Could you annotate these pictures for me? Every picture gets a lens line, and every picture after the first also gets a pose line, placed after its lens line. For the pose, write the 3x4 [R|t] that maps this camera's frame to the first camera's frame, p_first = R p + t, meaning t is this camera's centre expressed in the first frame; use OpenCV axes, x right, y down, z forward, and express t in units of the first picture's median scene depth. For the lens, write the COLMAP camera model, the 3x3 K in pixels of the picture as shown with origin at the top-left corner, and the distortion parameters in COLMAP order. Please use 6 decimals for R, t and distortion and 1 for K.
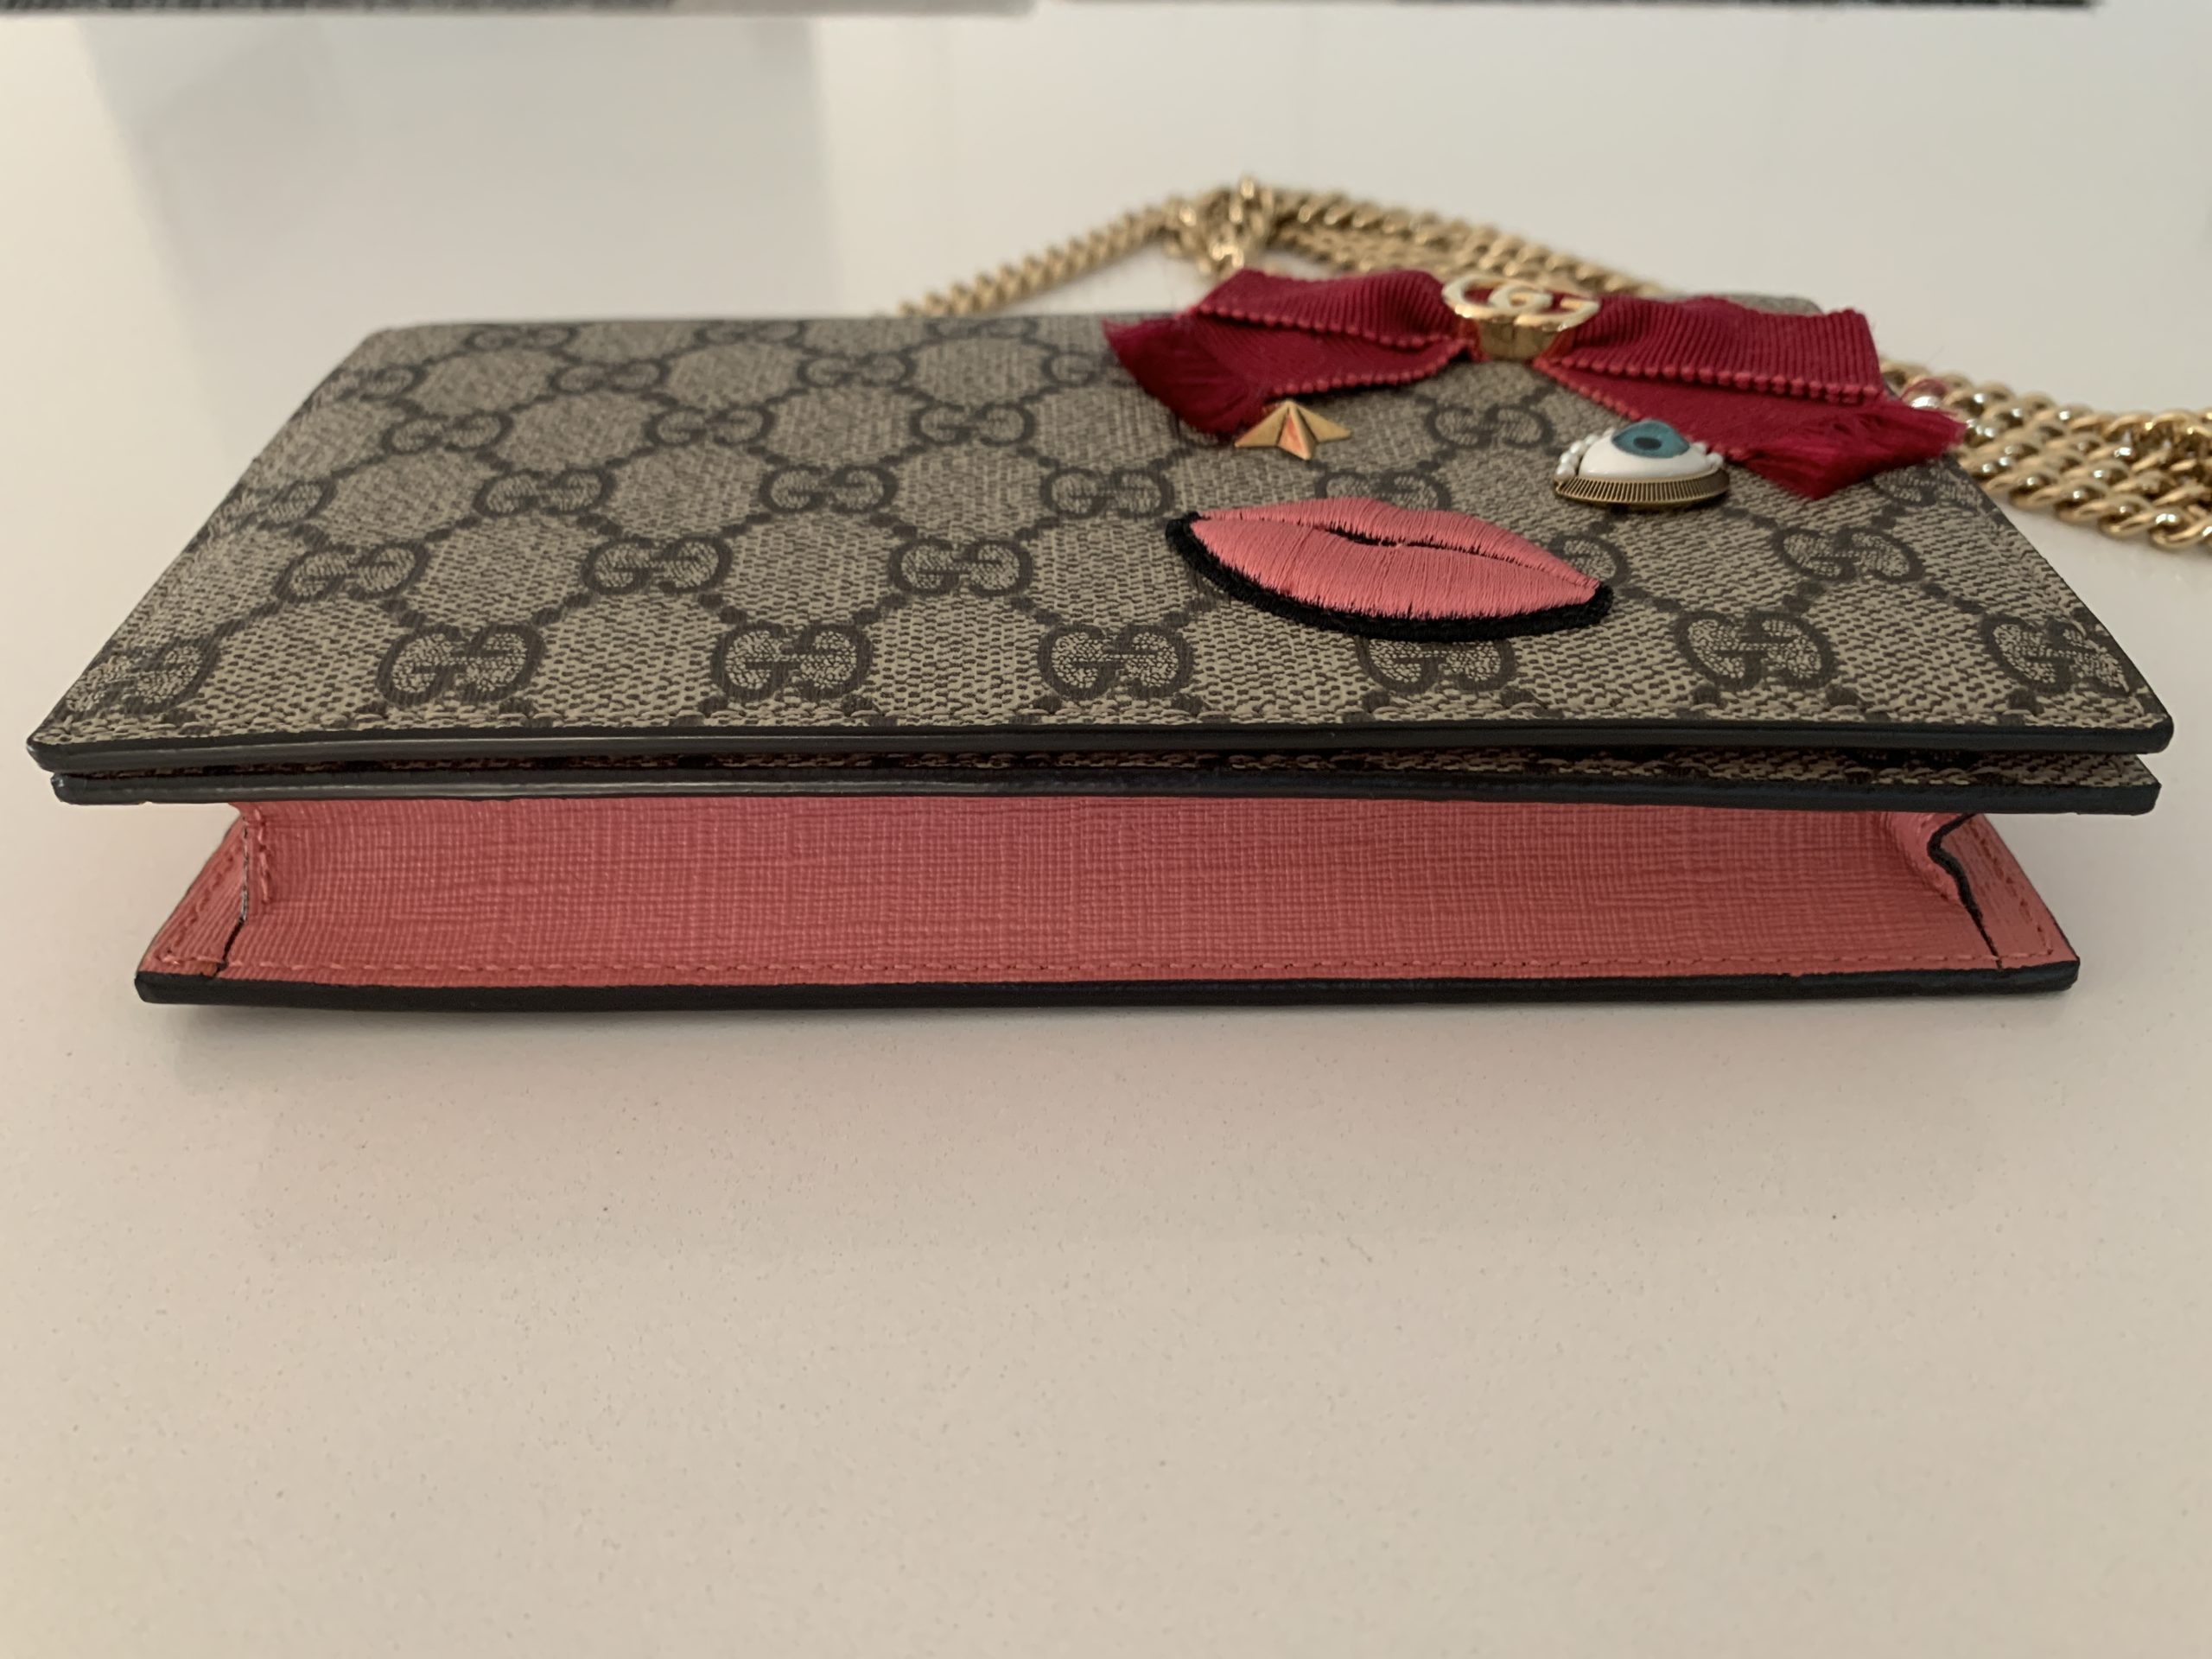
lens RADIAL K [[1725.6, 0, 1111.8], [0, 1725.6, 835.7], [0, 0, 1]] dist [0.016383, -0.077226]
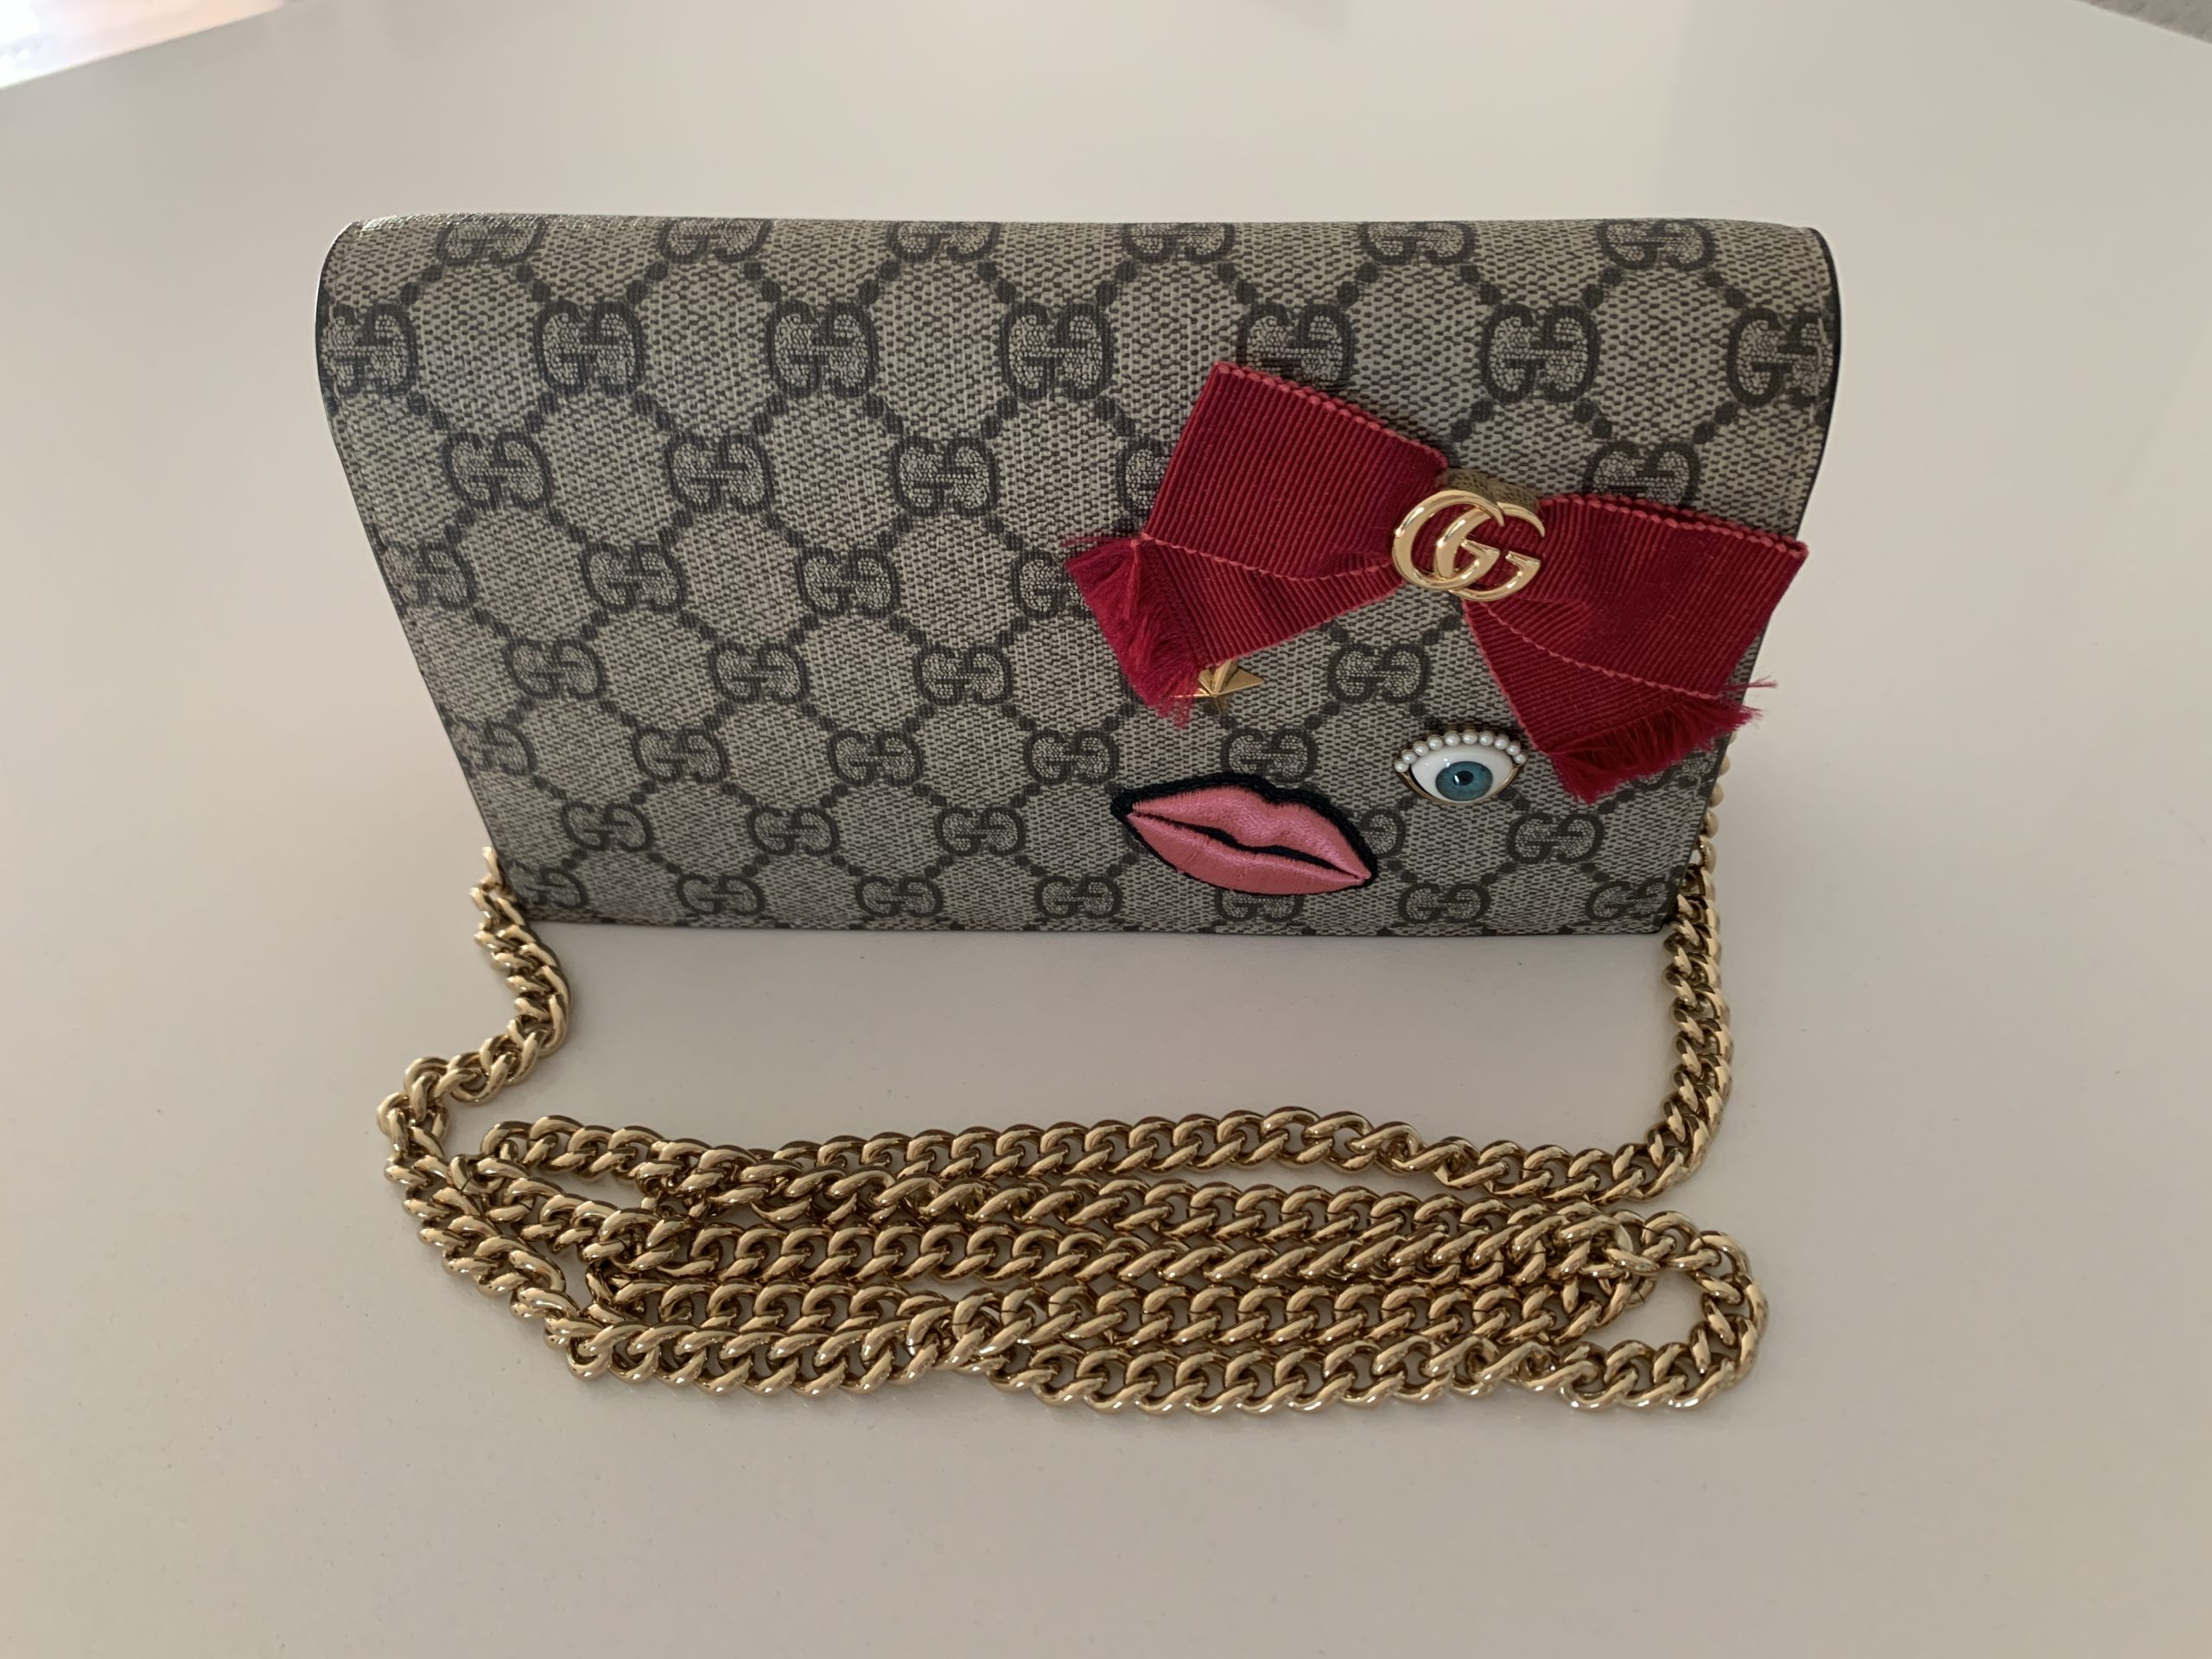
lens RADIAL K [[1725.6, 0, 1099.6], [0, 1725.6, 840.9], [0, 0, 1]] dist [0.016383, -0.077226]
pose [[0.998845, 0.038419, -0.028869, 0.069584], [0.034819, -0.164529, 0.985757, -1.750042], [0.033122, -0.985624, -0.165677, 1.281771]]
